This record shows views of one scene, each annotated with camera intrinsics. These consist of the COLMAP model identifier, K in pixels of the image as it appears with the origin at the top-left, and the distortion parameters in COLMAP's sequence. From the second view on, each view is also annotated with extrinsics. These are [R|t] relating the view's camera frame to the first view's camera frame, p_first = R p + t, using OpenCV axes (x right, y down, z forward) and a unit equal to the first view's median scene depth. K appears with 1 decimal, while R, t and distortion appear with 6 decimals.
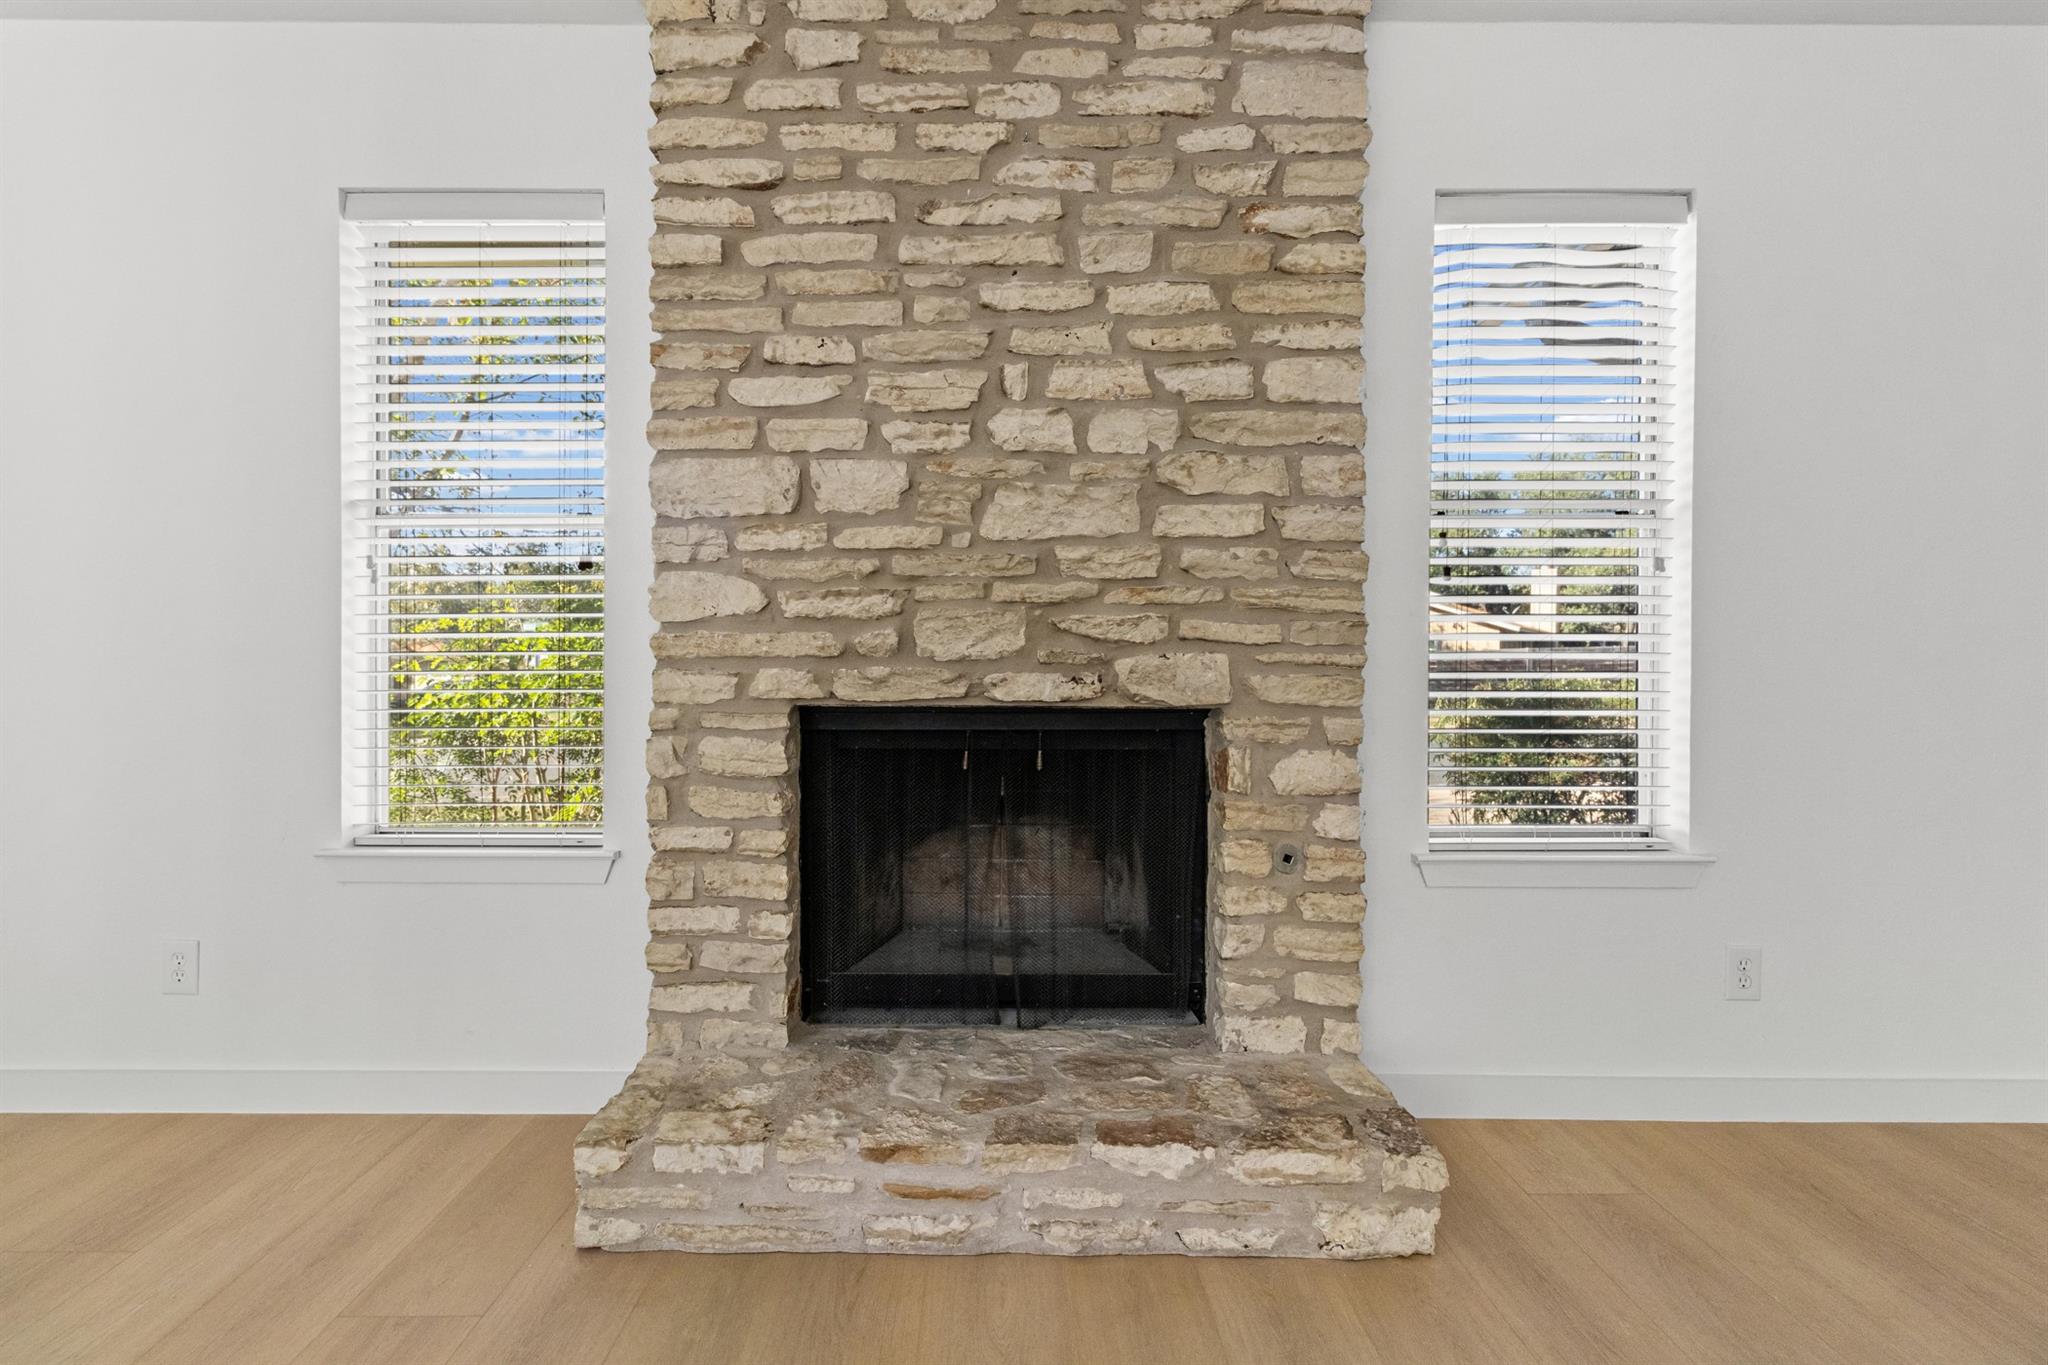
lens RADIAL K [[966.5, 0, 1018.1], [0, 966.5, 673.0], [0, 0, 1]] dist [0.002544, -0.000043]
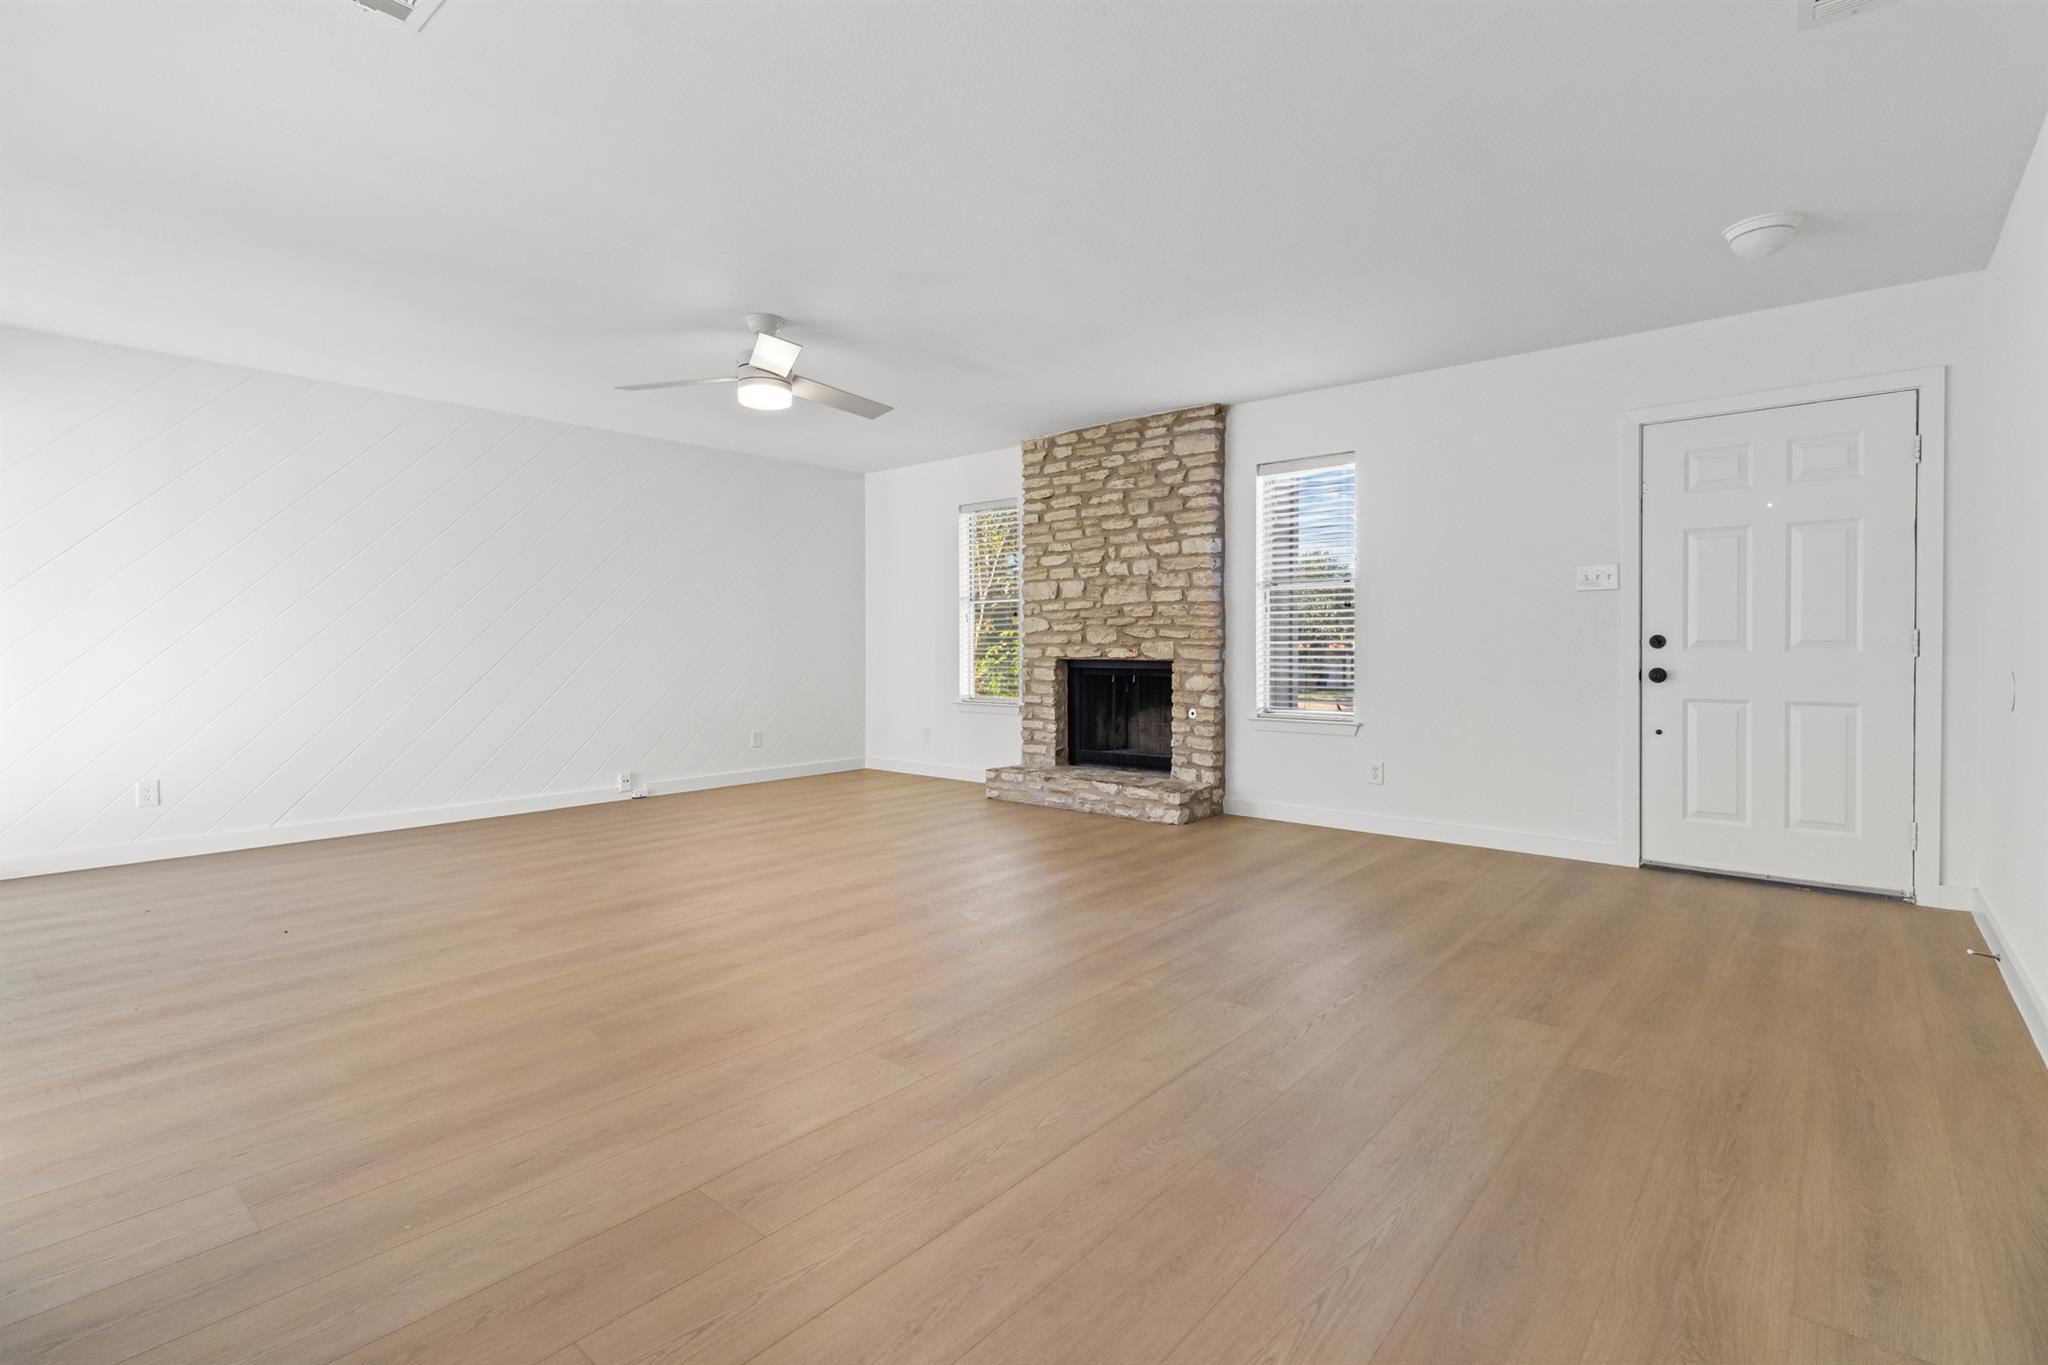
lens RADIAL K [[966.5, 0, 1027.7], [0, 966.5, 672.5], [0, 0, 1]] dist [0.002544, -0.000043]
pose [[0.758138, 0.013552, -0.651954, 1.791434], [-0.003046, 0.999847, 0.017242, 0.024343], [0.652087, -0.011086, 0.758063, -1.493189]]
